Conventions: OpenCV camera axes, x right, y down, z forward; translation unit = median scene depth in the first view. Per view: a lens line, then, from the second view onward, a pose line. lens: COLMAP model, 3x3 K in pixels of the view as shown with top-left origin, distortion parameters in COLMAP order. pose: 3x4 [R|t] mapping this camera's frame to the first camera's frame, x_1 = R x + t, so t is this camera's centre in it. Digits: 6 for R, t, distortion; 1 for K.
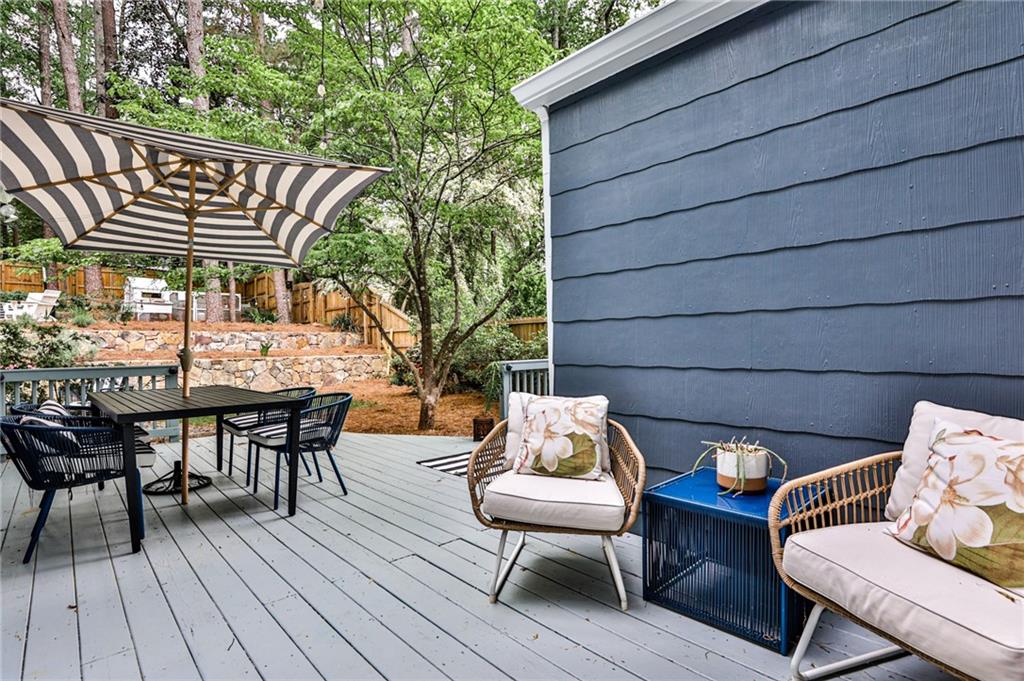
lens RADIAL K [[498.3, 0, 511.1], [0, 498.3, 339.4], [0, 0, 1]] dist [-0.043461, 0.012376]
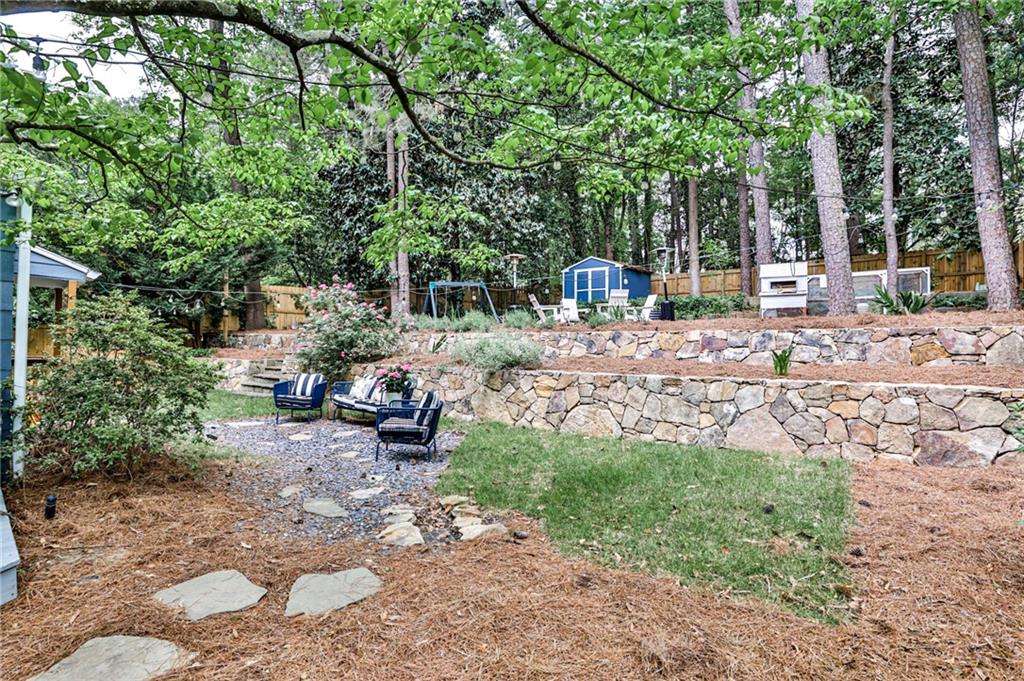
lens RADIAL K [[498.3, 0, 511.9], [0, 498.3, 341.2], [0, 0, 1]] dist [-0.043461, 0.012376]
pose [[0.100661, -0.006463, -0.994900, -0.033939], [-0.000882, 0.999978, -0.006585, 0.002335], [0.994920, 0.001540, 0.100653, 0.666379]]
